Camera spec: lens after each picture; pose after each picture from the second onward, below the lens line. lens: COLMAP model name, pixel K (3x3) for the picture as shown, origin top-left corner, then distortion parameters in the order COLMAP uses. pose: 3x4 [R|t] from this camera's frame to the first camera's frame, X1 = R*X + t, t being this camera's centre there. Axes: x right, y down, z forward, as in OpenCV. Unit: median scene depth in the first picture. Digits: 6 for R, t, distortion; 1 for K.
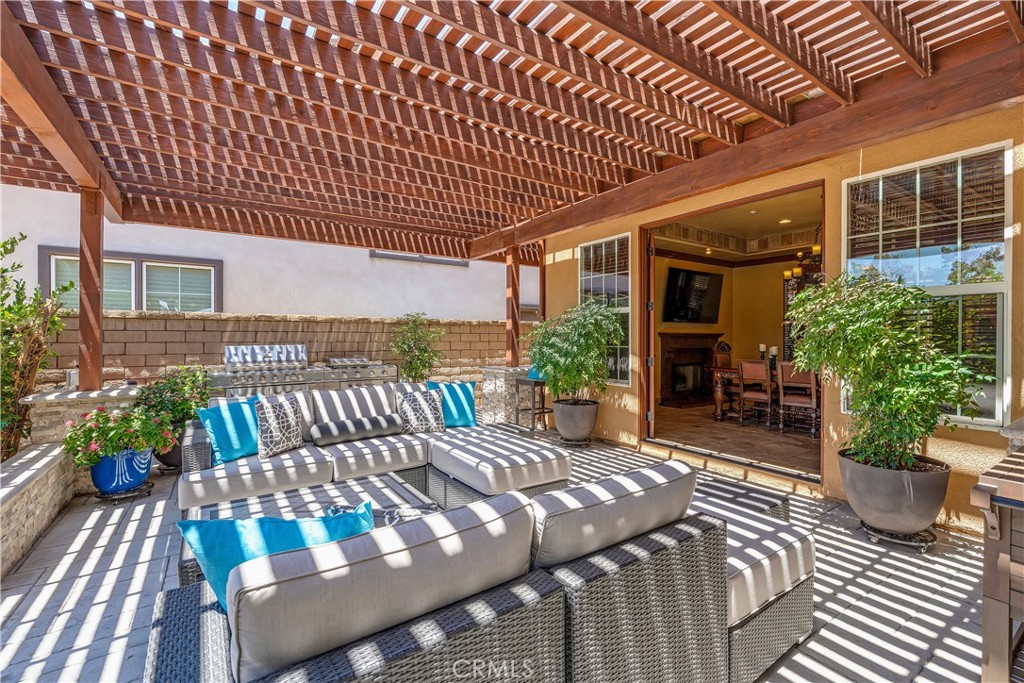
lens RADIAL K [[451.4, 0, 513.4], [0, 451.4, 337.7], [0, 0, 1]] dist [-0.000661, -0.003489]
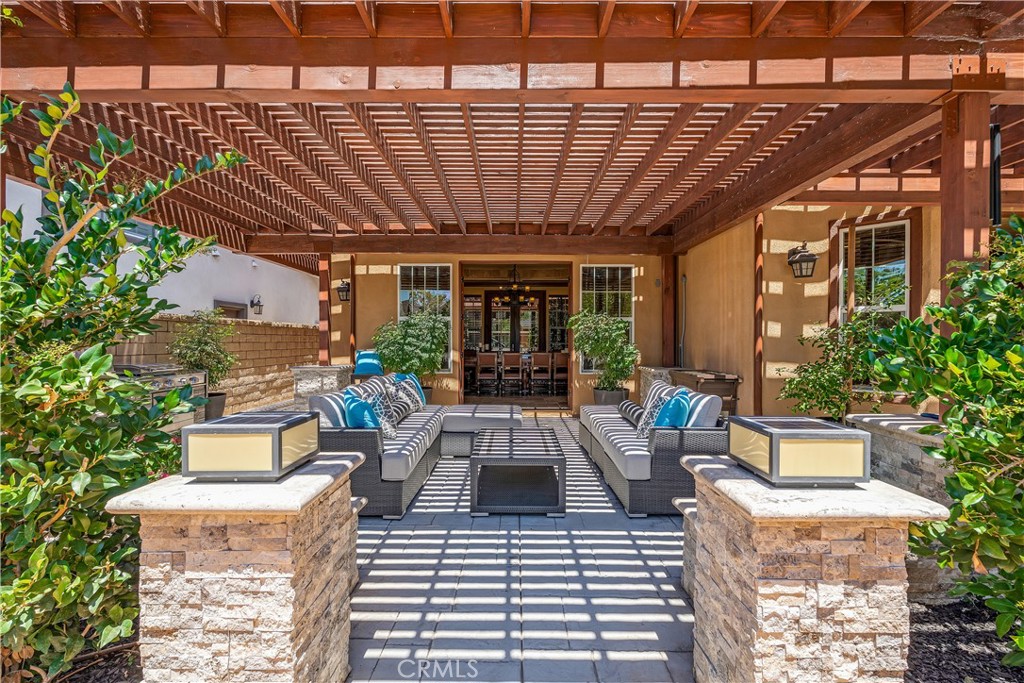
lens RADIAL K [[451.4, 0, 513.4], [0, 451.4, 337.7], [0, 0, 1]] dist [-0.000661, -0.003489]
pose [[0.572864, 0.003818, 0.819642, -0.731481], [-0.002527, 0.999993, -0.002892, 0.001229], [-0.819647, -0.000414, 0.572869, 0.025727]]
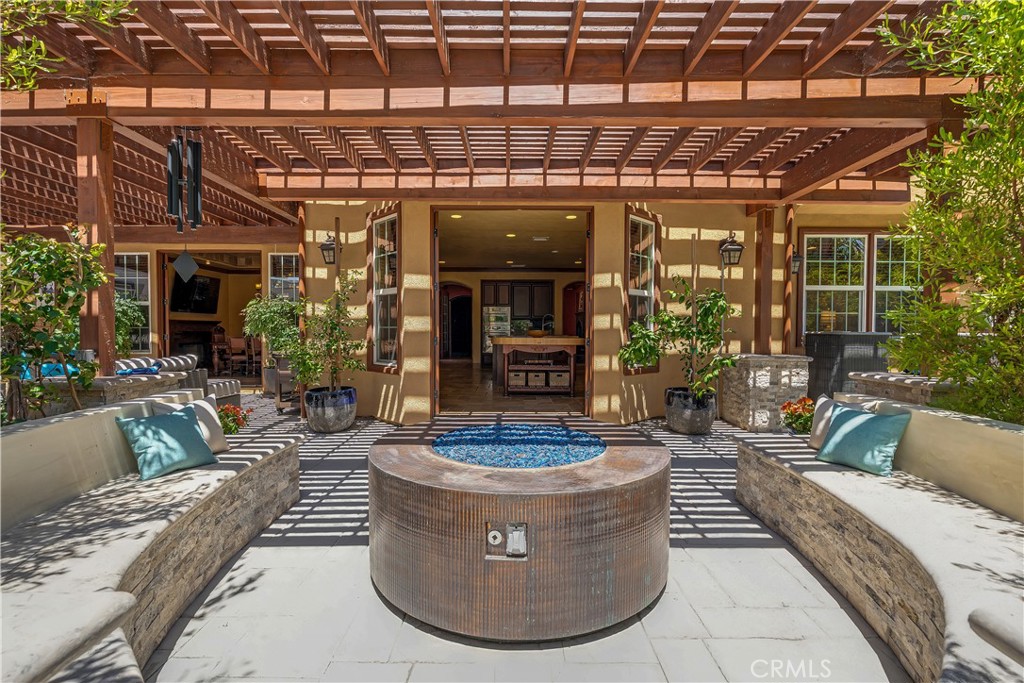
lens RADIAL K [[451.4, 0, 513.4], [0, 451.4, 337.7], [0, 0, 1]] dist [-0.000661, -0.003489]
pose [[0.548526, -0.018048, 0.835939, -0.321089], [0.002504, 0.999798, 0.019943, 0.025276], [-0.836130, -0.008846, 0.548460, -0.812119]]
